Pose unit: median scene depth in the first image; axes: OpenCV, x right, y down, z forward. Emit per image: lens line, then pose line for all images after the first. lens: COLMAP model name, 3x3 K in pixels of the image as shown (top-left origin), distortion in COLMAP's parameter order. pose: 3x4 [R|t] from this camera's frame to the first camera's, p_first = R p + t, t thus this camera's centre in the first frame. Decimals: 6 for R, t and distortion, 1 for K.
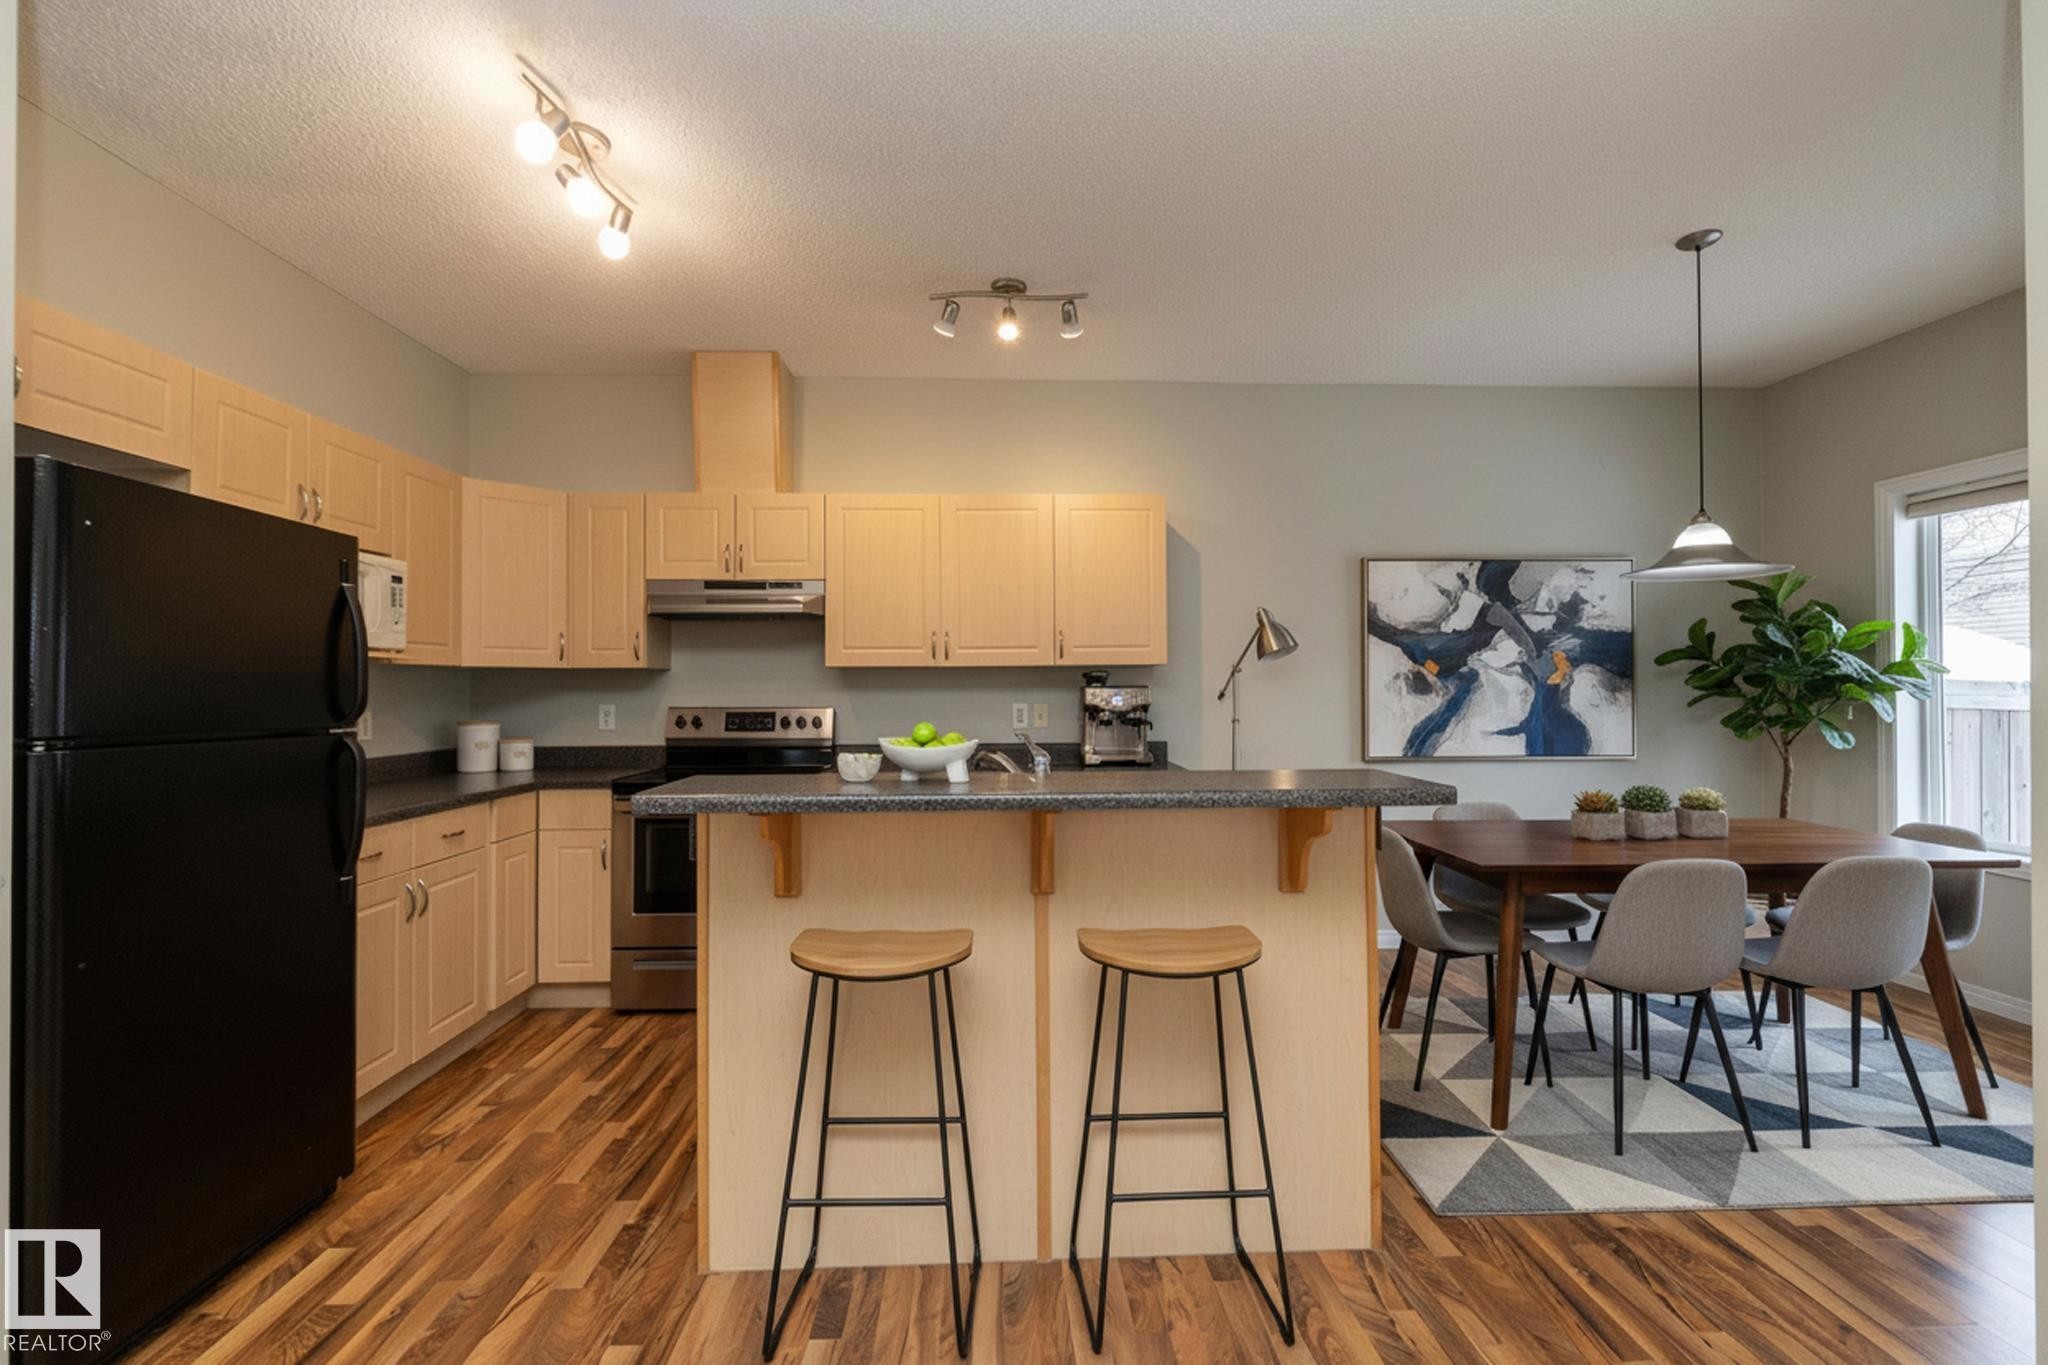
lens RADIAL K [[872.8, 0, 1022.6], [0, 872.8, 678.7], [0, 0, 1]] dist [0.002509, -0.000587]
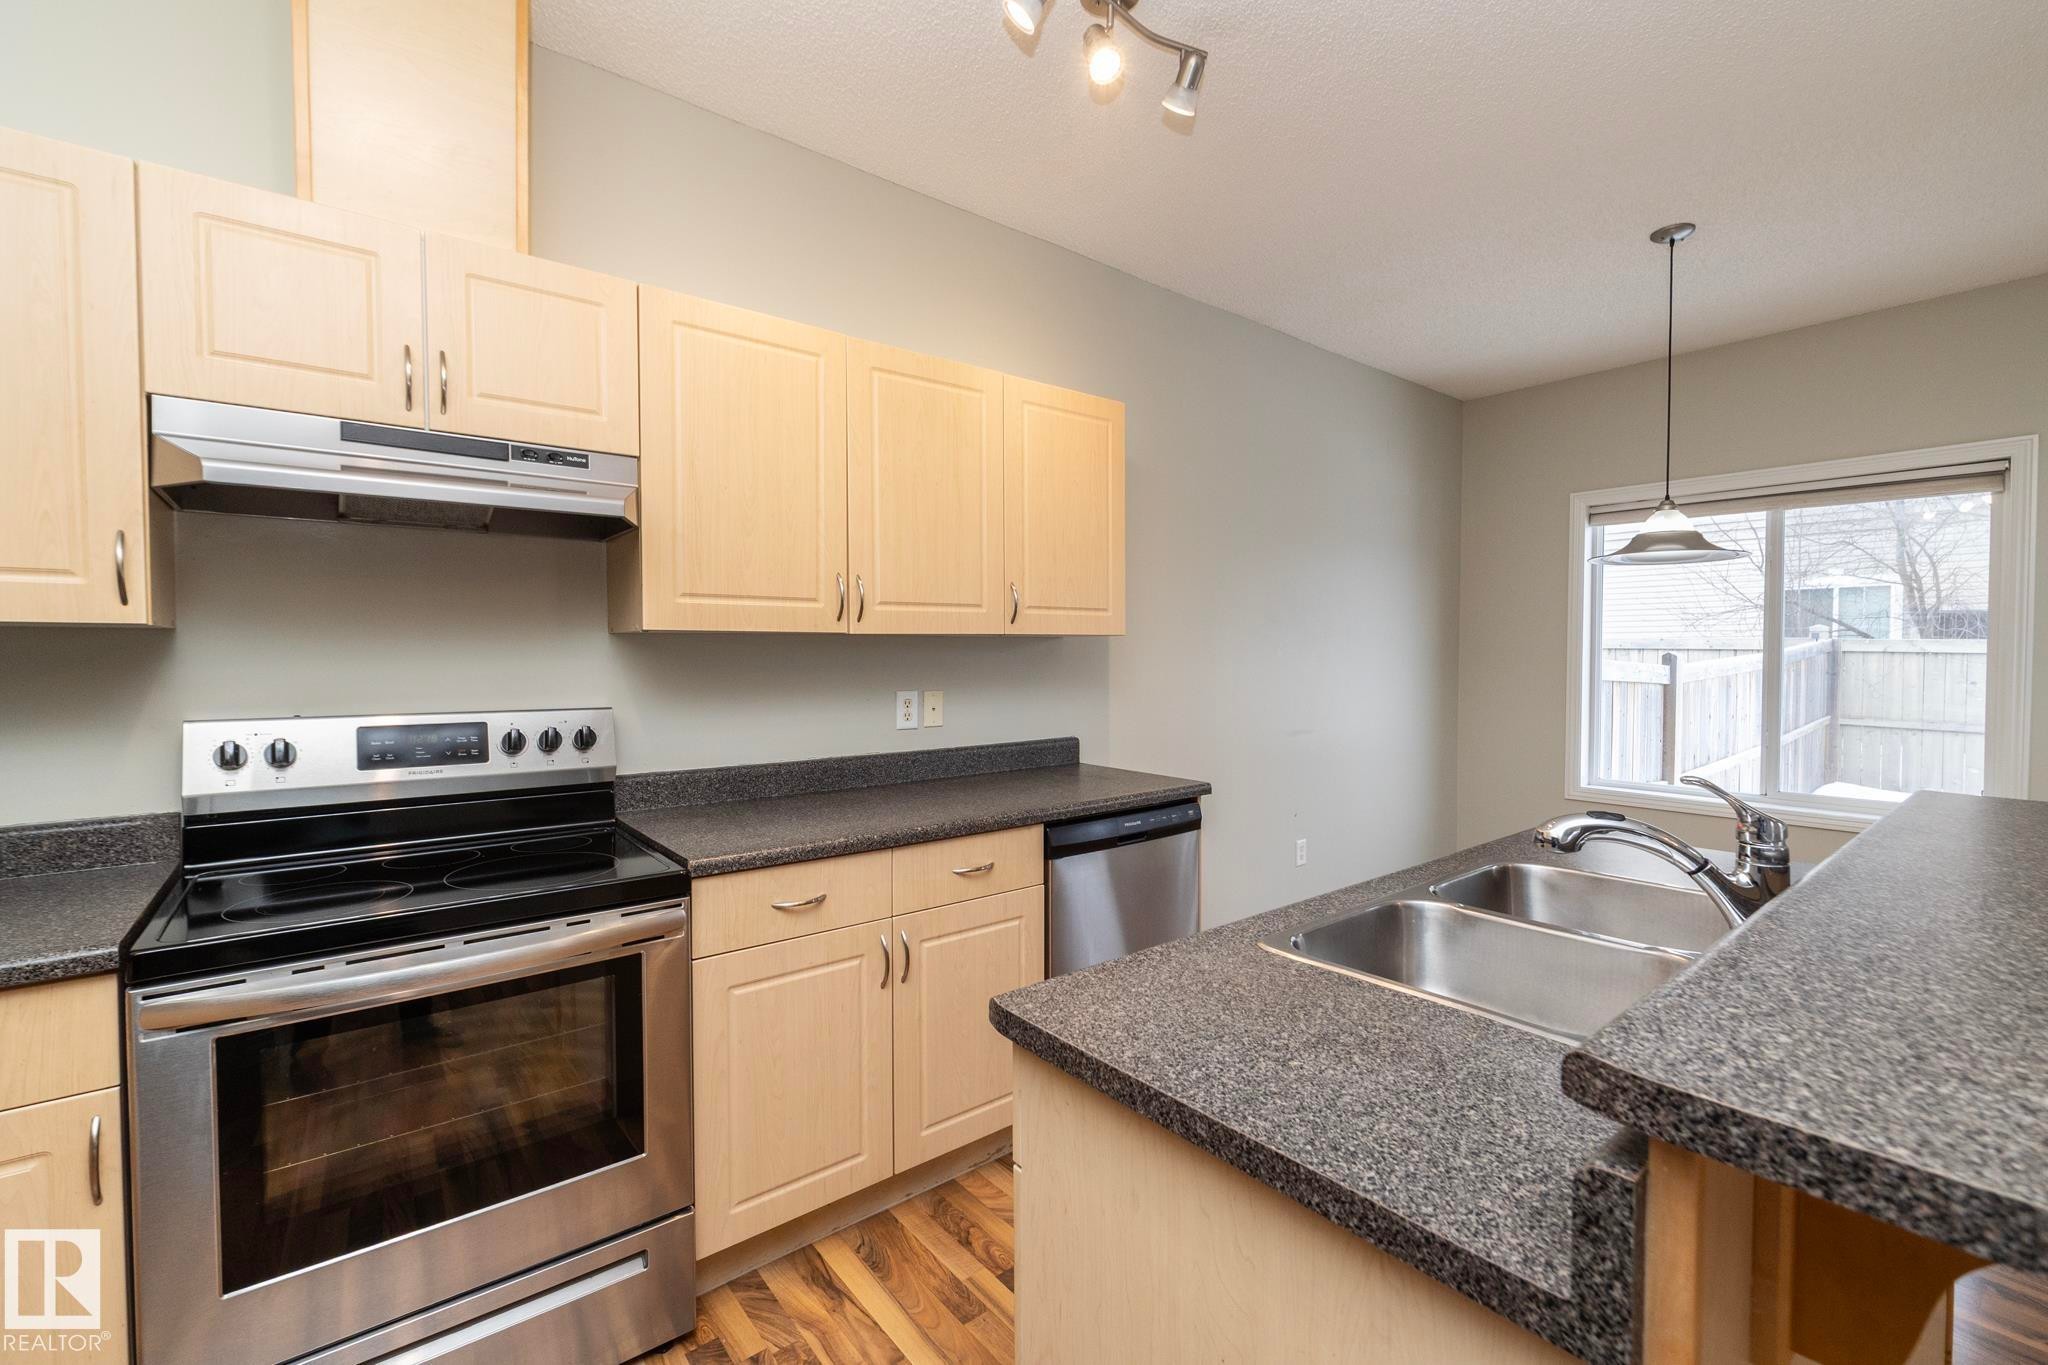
lens RADIAL K [[872.8, 0, 1026.9], [0, 872.8, 672.9], [0, 0, 1]] dist [0.002509, -0.000587]
pose [[0.803391, -0.011487, 0.595342, -0.350586], [-0.008959, 0.999468, 0.031375, -0.006930], [-0.595385, -0.030540, 0.802860, 0.462634]]
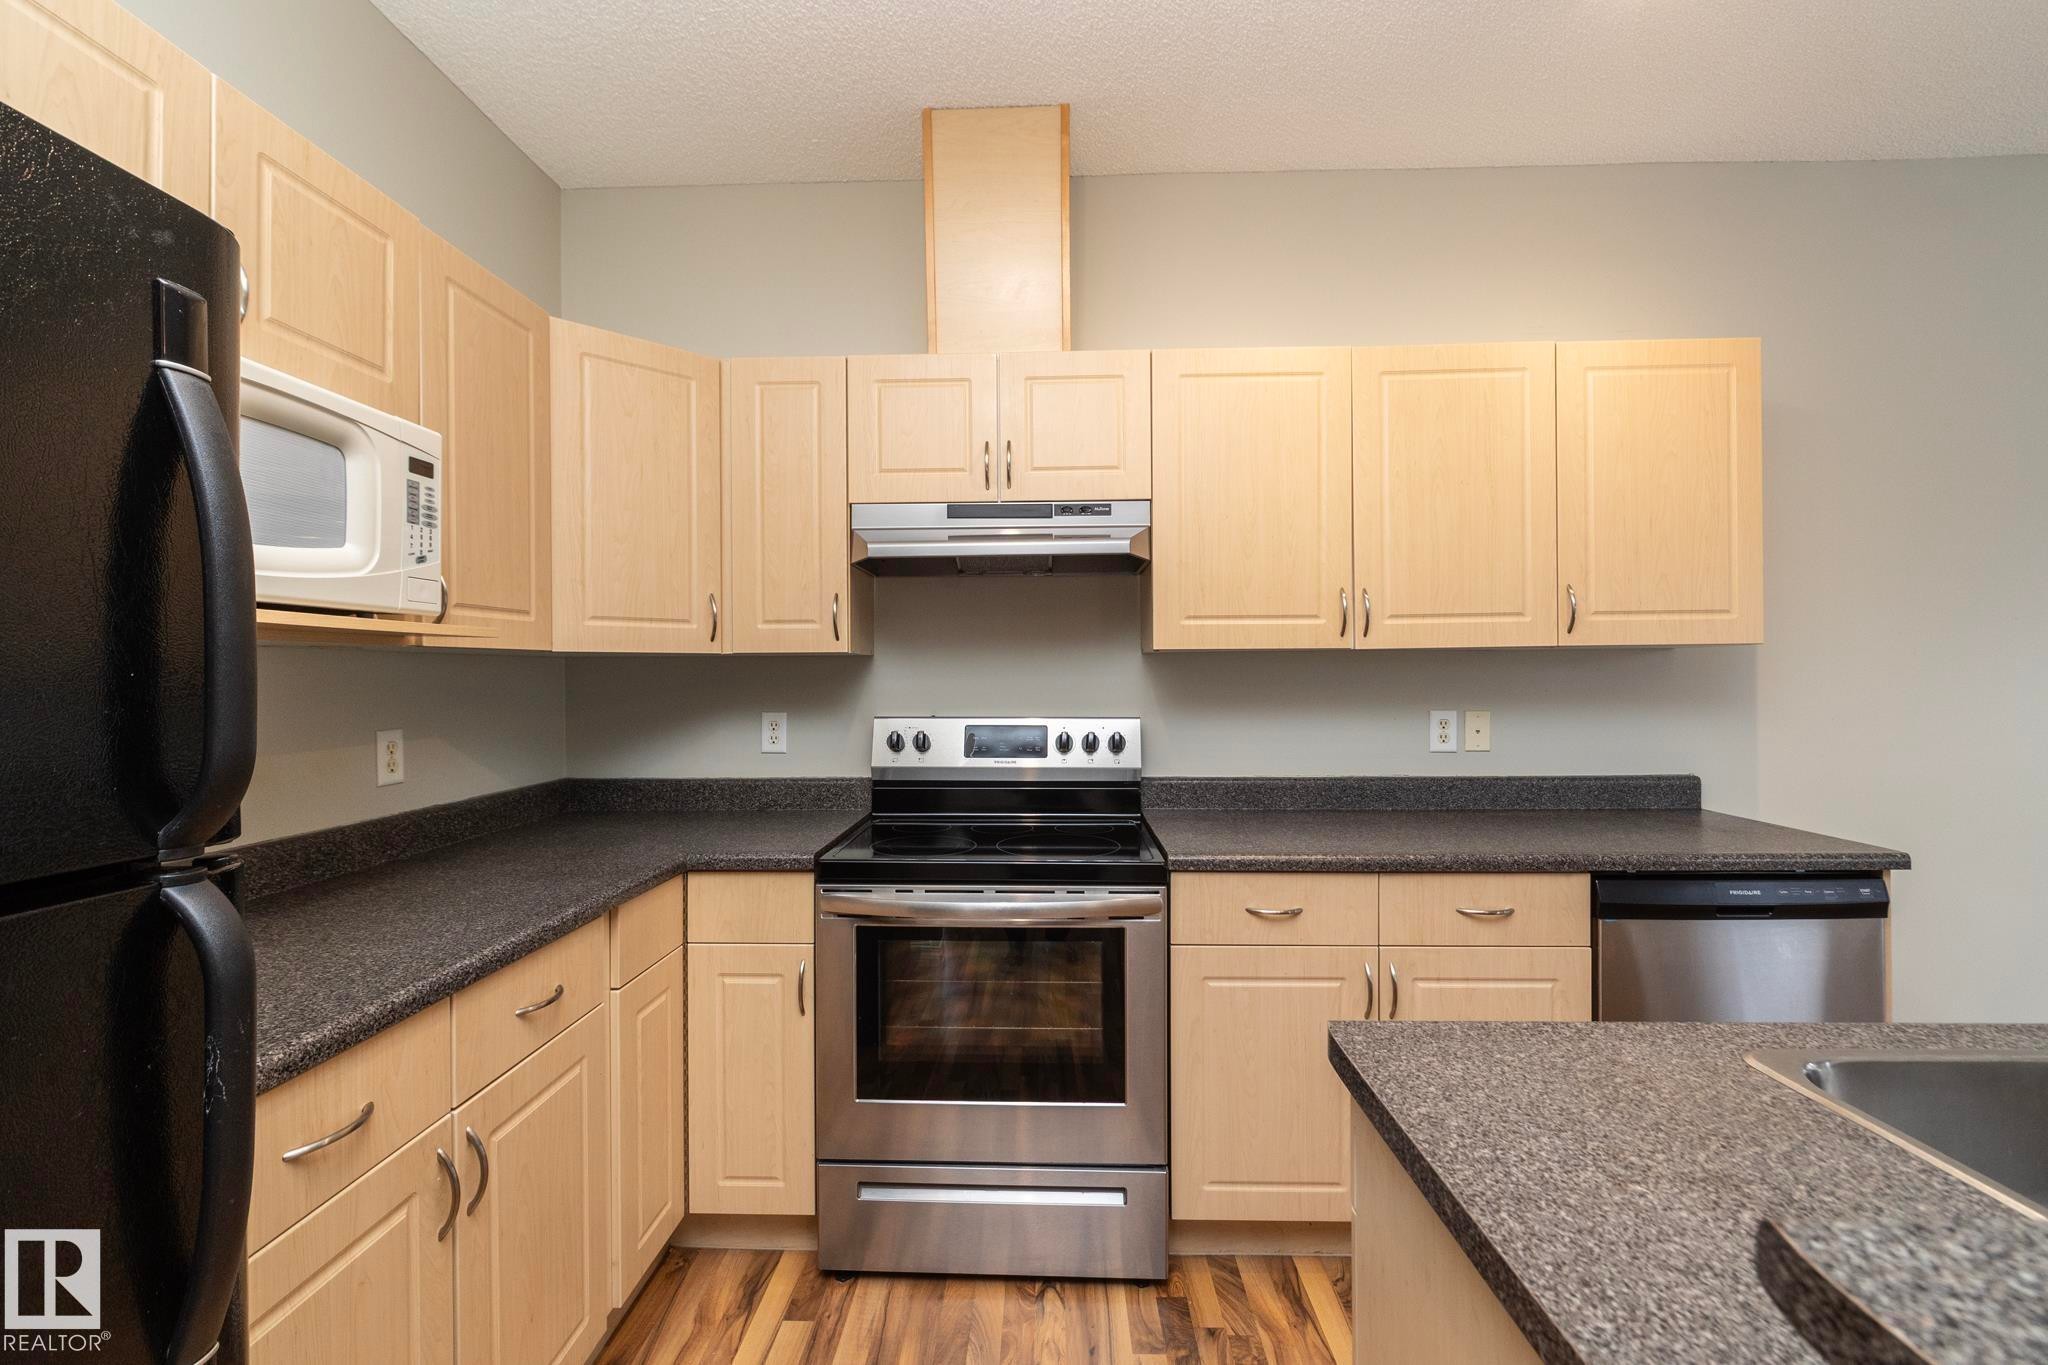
lens RADIAL K [[872.8, 0, 1024.2], [0, 872.8, 673.0], [0, 0, 1]] dist [0.002509, -0.000587]
pose [[0.997536, -0.002649, -0.070104, -0.271985], [0.003379, 0.999941, 0.010290, -0.004716], [0.070073, -0.010502, 0.997487, 0.418185]]
